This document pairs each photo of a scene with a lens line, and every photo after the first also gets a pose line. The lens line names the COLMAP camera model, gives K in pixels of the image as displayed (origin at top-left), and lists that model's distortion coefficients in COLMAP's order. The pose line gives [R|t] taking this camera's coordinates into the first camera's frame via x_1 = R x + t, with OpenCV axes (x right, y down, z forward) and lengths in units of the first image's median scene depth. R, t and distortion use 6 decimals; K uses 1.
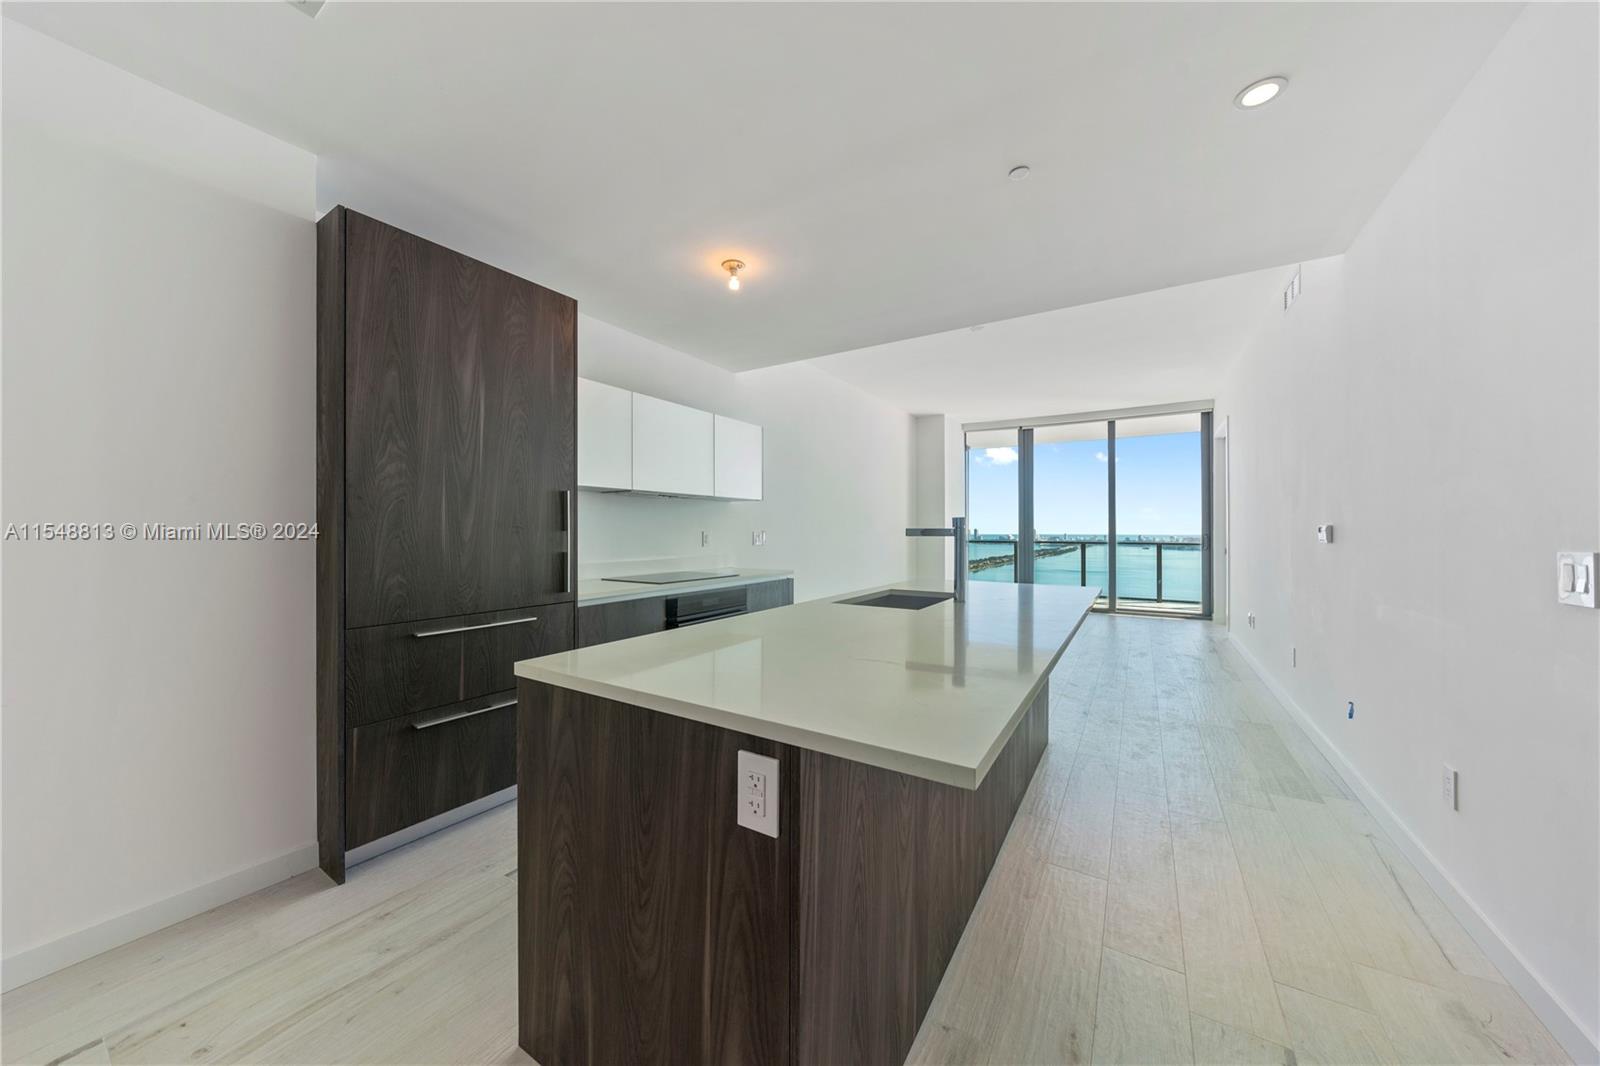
lens RADIAL K [[549.5, 0, 792.2], [0, 549.5, 544.4], [0, 0, 1]] dist [-0.009137, -0.000077]
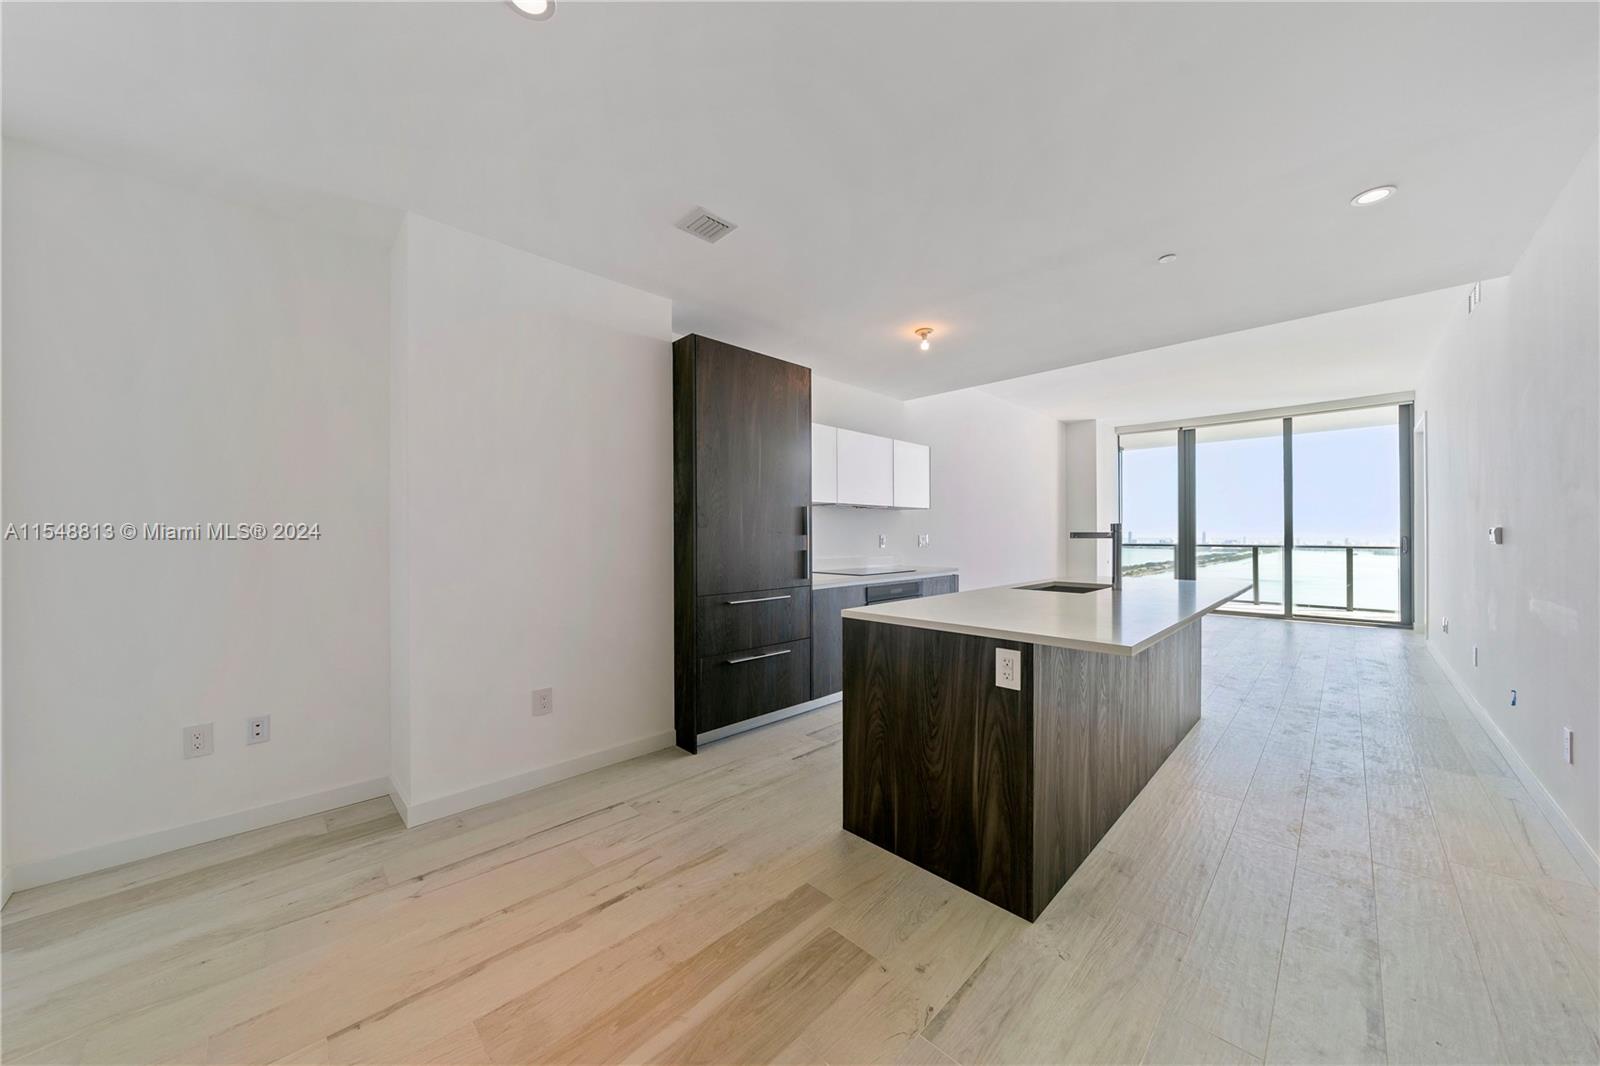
lens RADIAL K [[549.5, 0, 792.2], [0, 549.5, 544.4], [0, 0, 1]] dist [-0.009137, -0.000077]
pose [[0.973661, 0.000602, -0.227999, -0.116904], [-0.002164, 0.999976, -0.006599, 0.007846], [0.227989, 0.006919, 0.973639, -0.344833]]
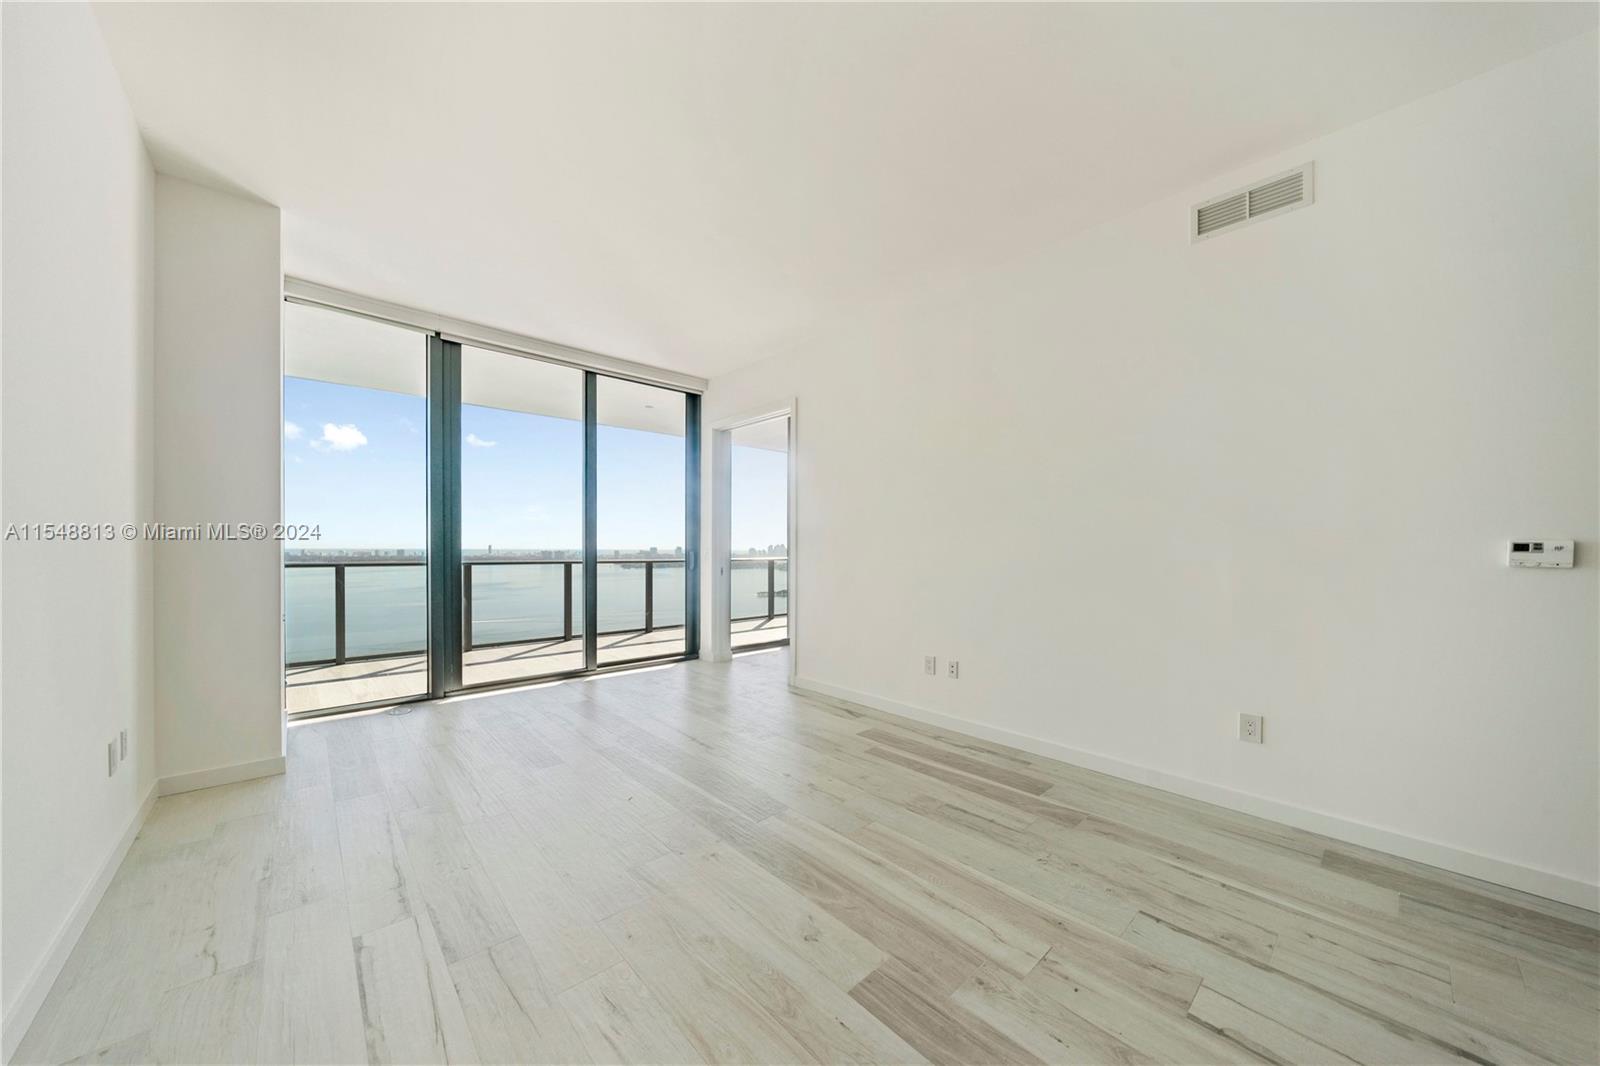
lens RADIAL K [[537.5, 0, 746.6], [0, 537.5, 546.6], [0, 0, 1]] dist [-0.000556, -0.000034]
pose [[0.284401, 0.001884, 0.958704, 0.095592], [0.016882, 0.999833, -0.006973, -0.040803], [-0.958557, 0.018168, 0.284322, 1.768499]]
